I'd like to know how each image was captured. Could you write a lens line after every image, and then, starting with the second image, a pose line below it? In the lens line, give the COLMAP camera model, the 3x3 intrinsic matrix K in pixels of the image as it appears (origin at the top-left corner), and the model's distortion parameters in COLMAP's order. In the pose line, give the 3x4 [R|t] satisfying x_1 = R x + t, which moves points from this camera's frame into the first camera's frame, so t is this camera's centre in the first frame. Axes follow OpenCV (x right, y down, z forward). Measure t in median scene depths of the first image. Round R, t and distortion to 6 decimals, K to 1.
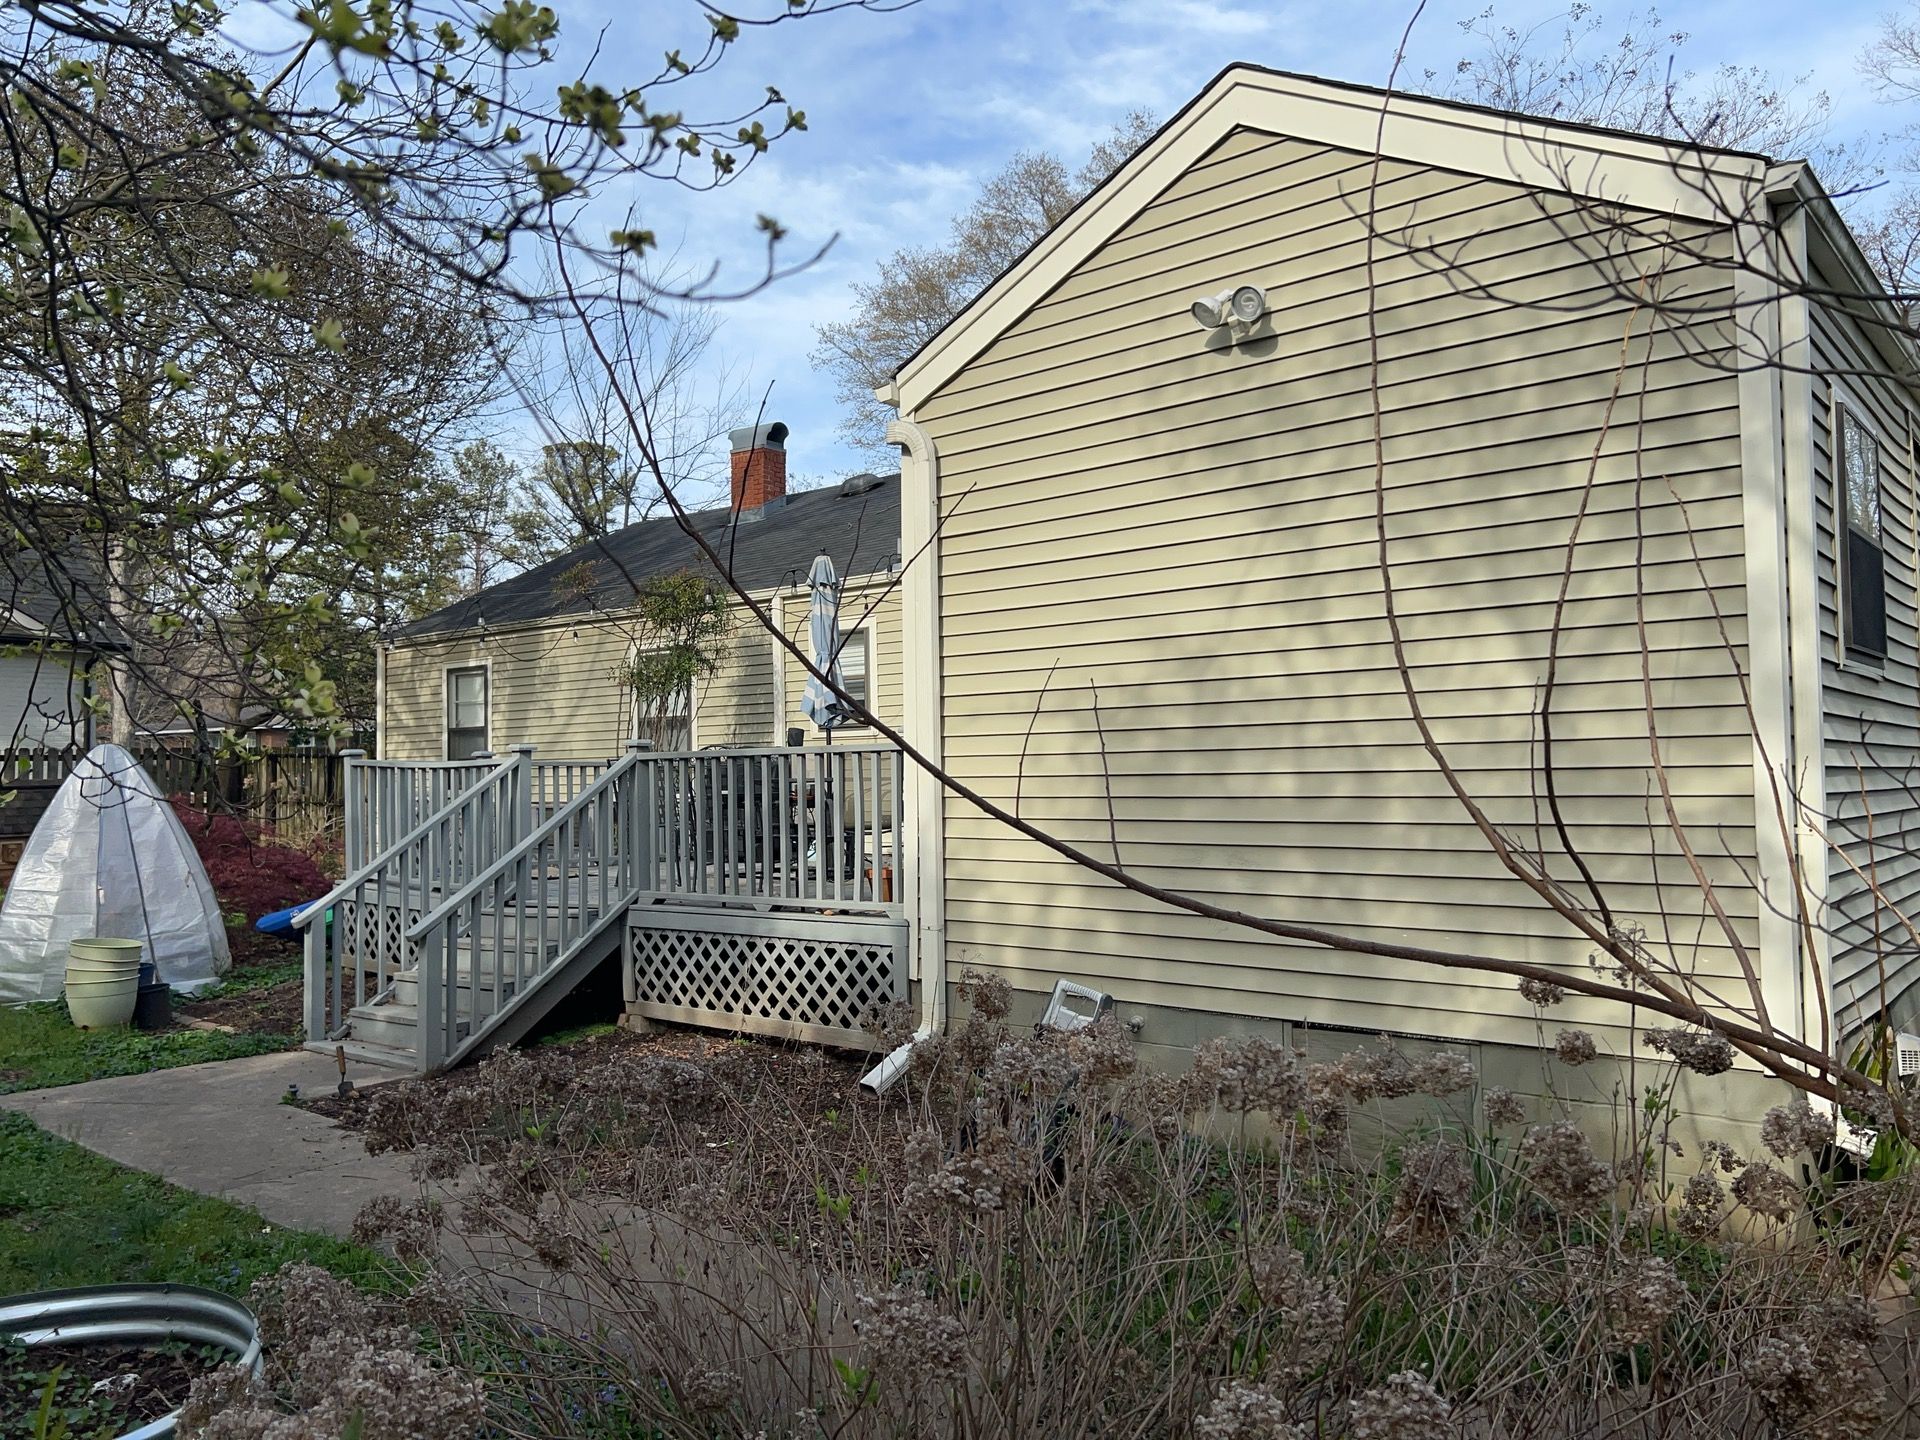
lens RADIAL K [[1389.5, 0, 983.6], [0, 1389.5, 724.9], [0, 0, 1]] dist [0.151078, -0.213077]
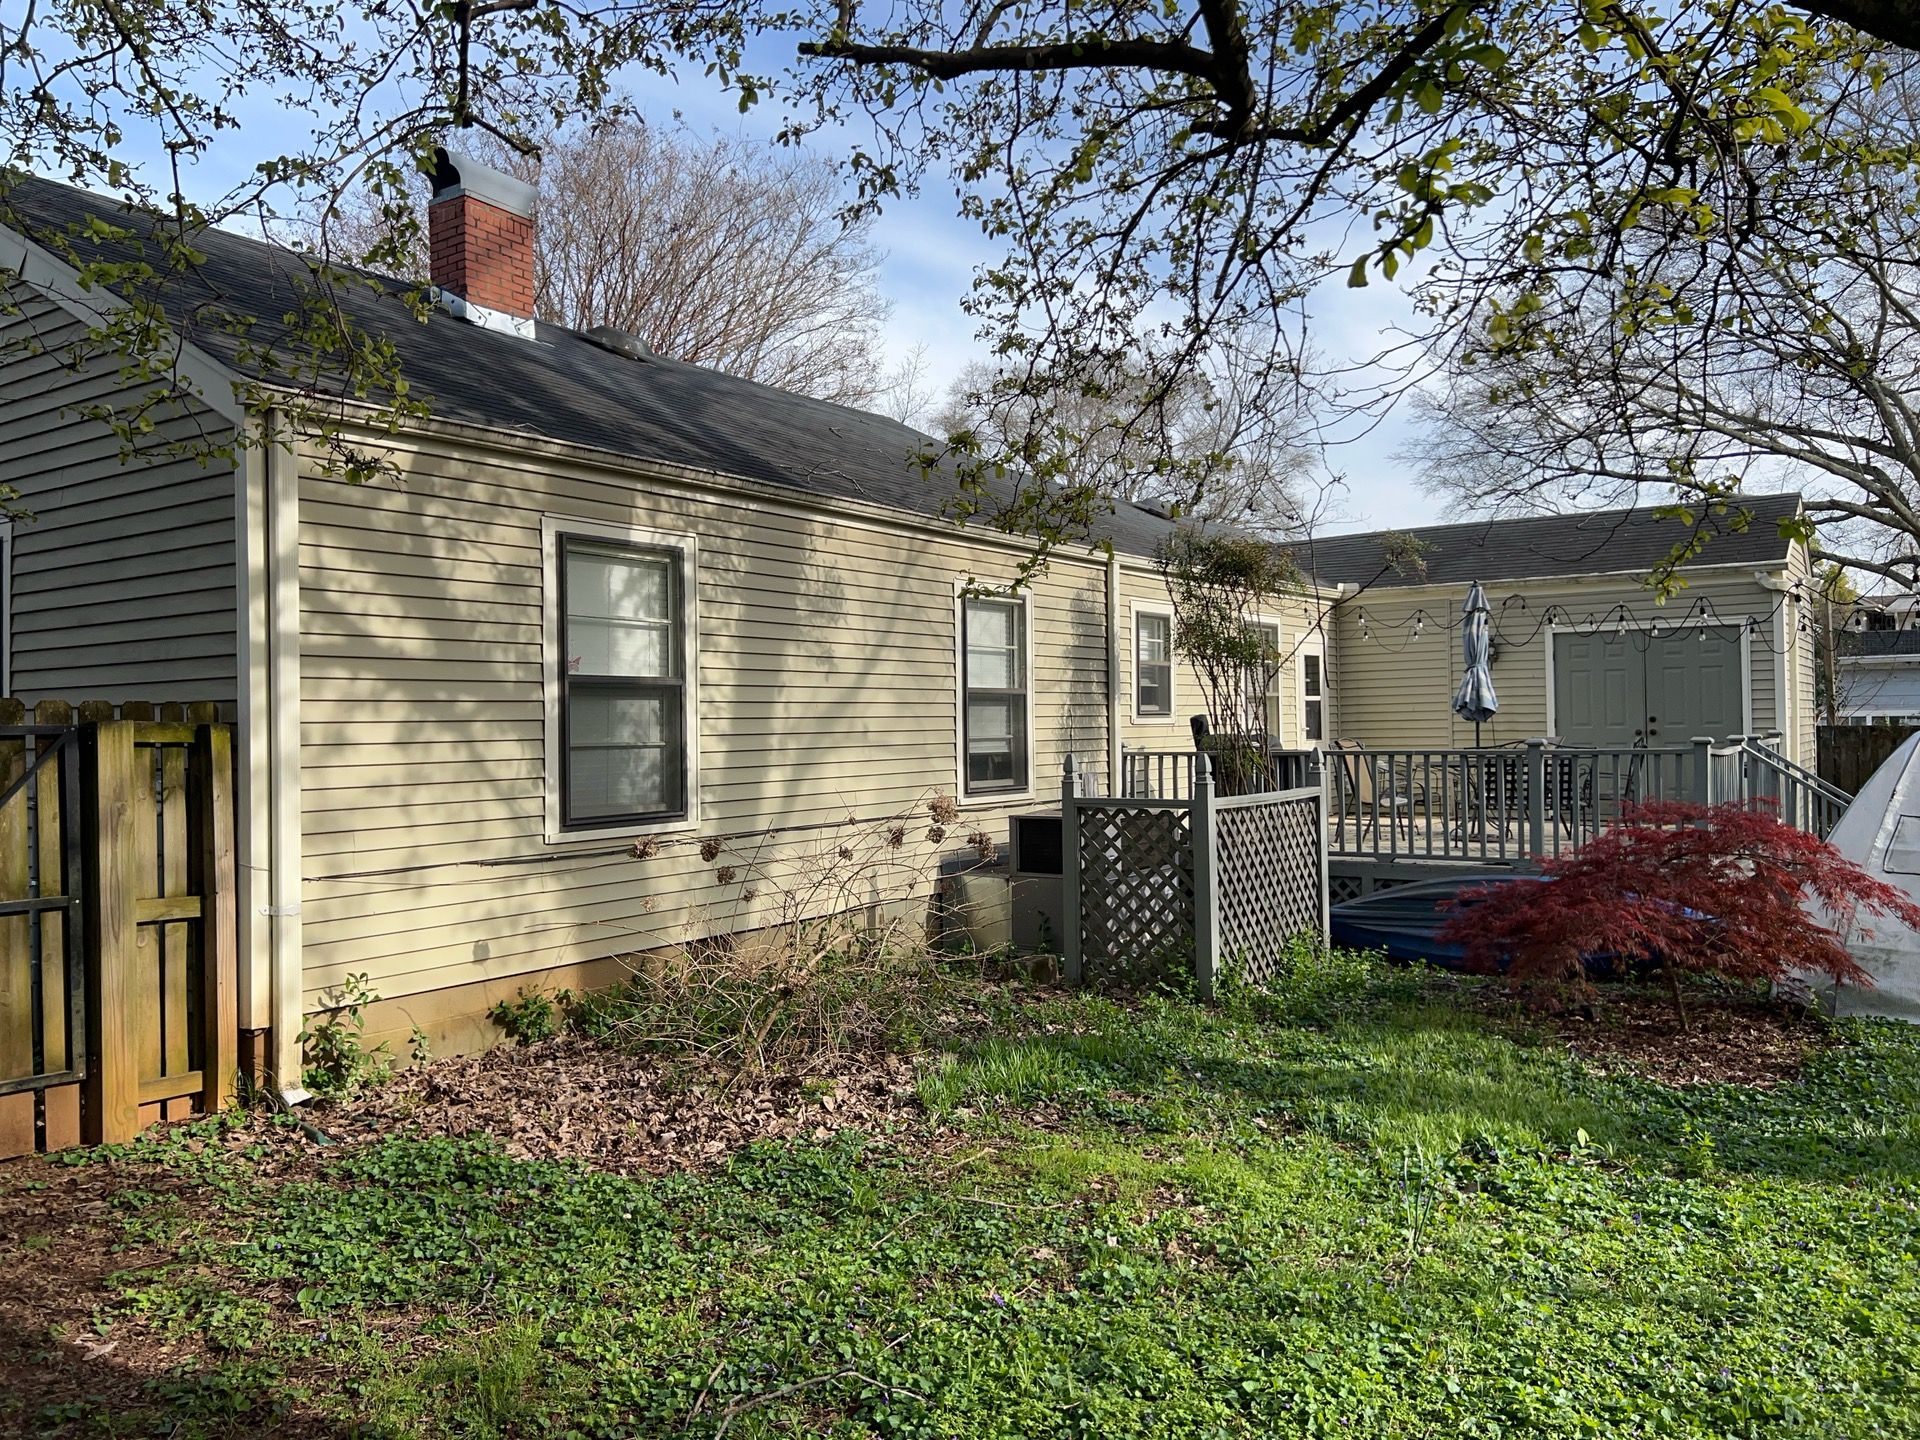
lens RADIAL K [[1513.2, 0, 919.0], [0, 1513.2, 728.6], [0, 0, 1]] dist [0.090986, -0.082907]
pose [[-0.094411, 0.016093, 0.995403, -2.580676], [-0.018303, 0.999672, -0.017898, 0.076665], [-0.995365, -0.019909, -0.094086, 2.874906]]
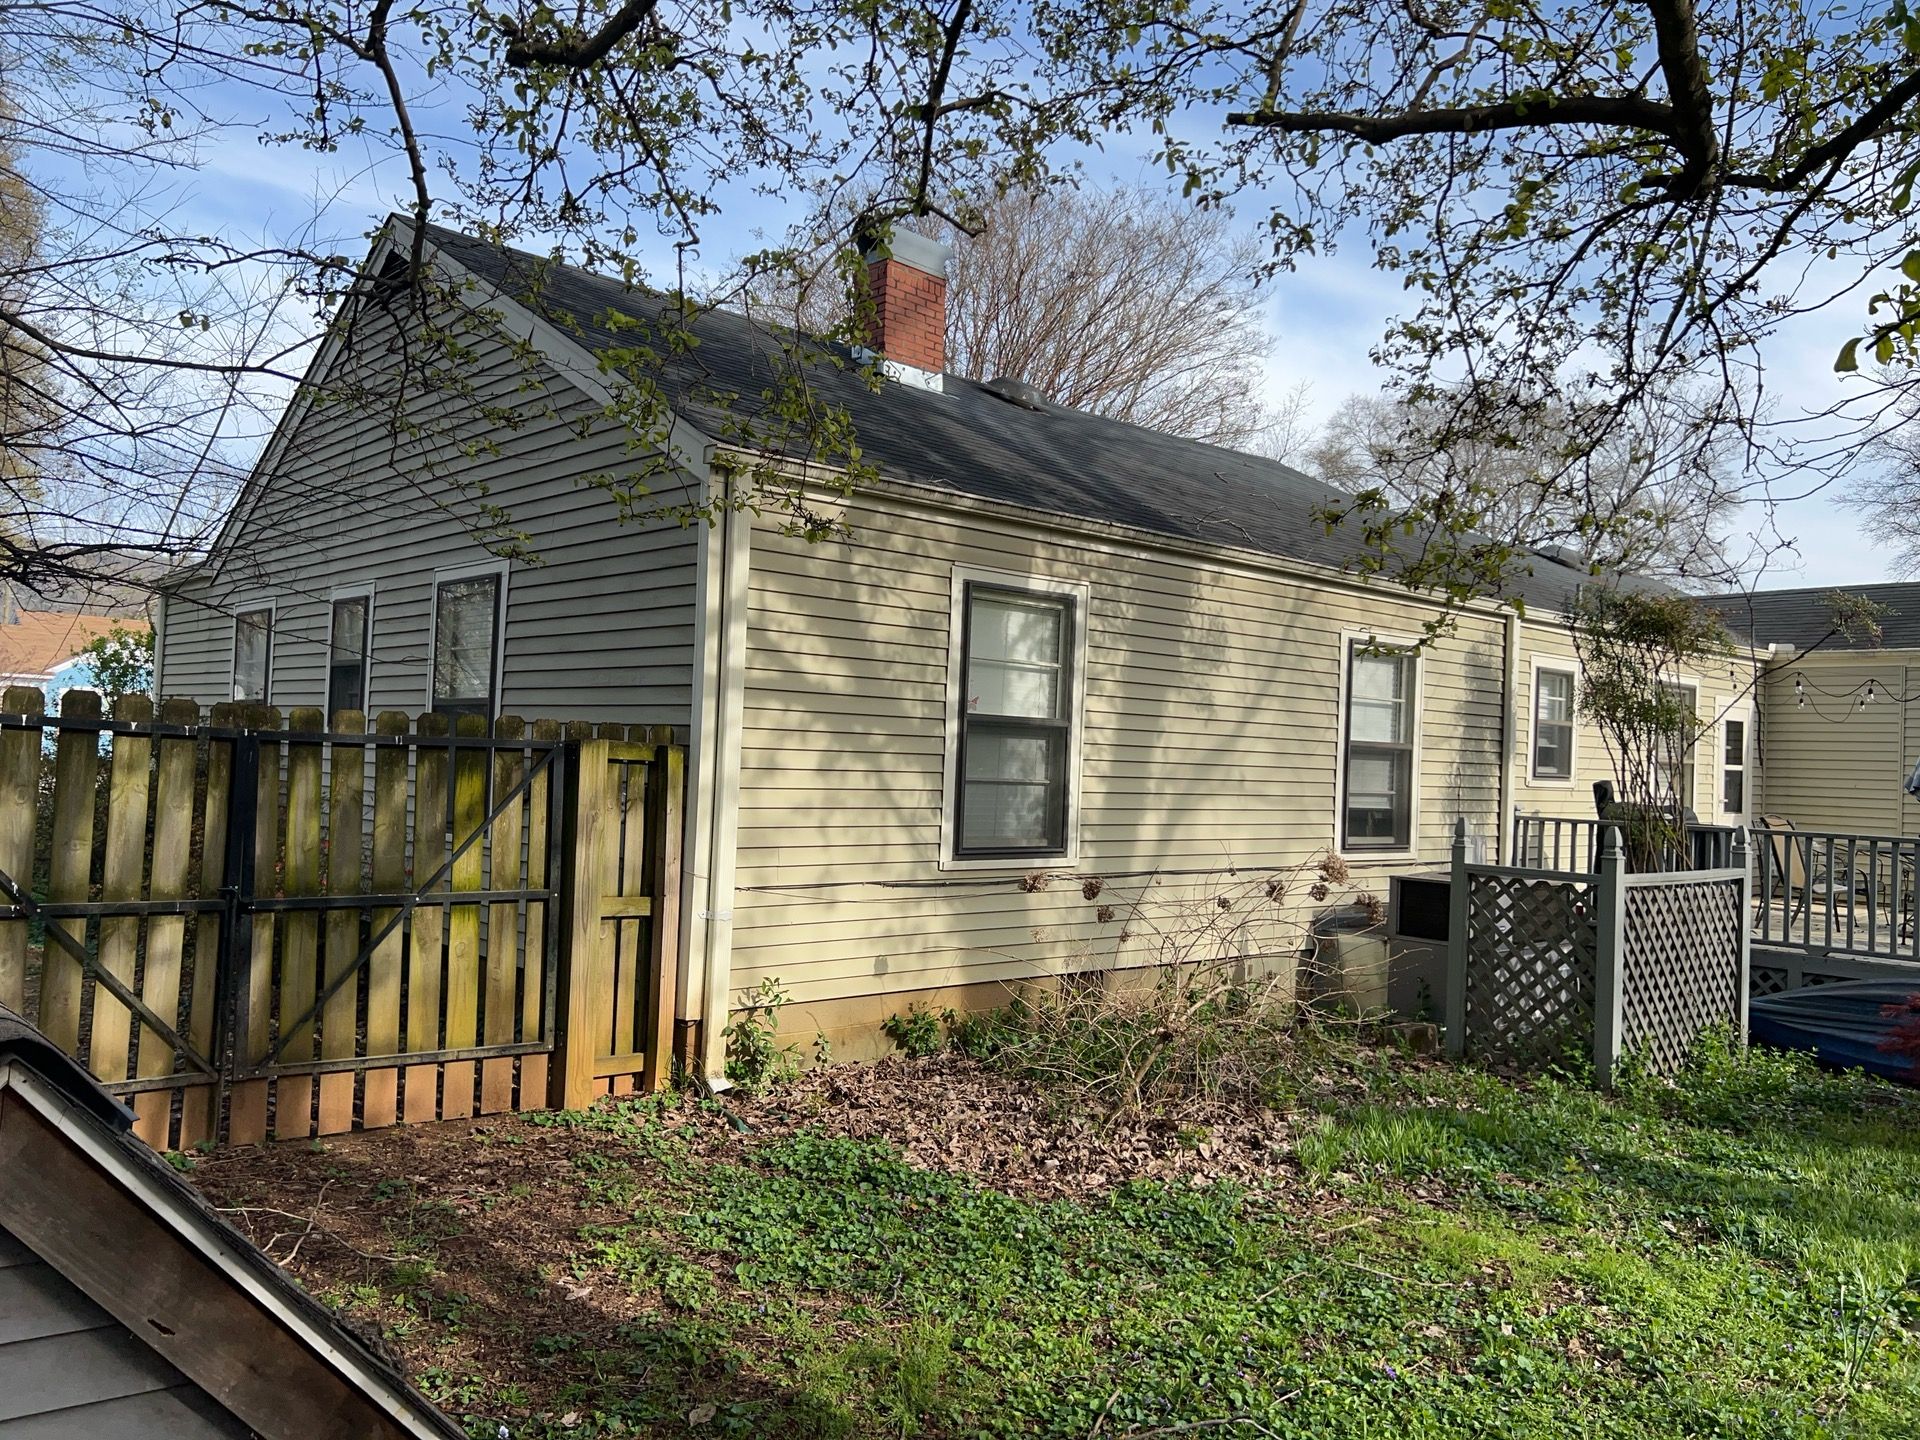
lens RADIAL K [[1513.2, 0, 919.0], [0, 1513.2, 728.6], [0, 0, 1]] dist [0.090986, -0.082907]
pose [[0.129952, 0.035039, 0.990901, -2.626470], [-0.078062, 0.996635, -0.025004, 0.063970], [-0.988443, -0.074102, 0.132250, 2.913958]]
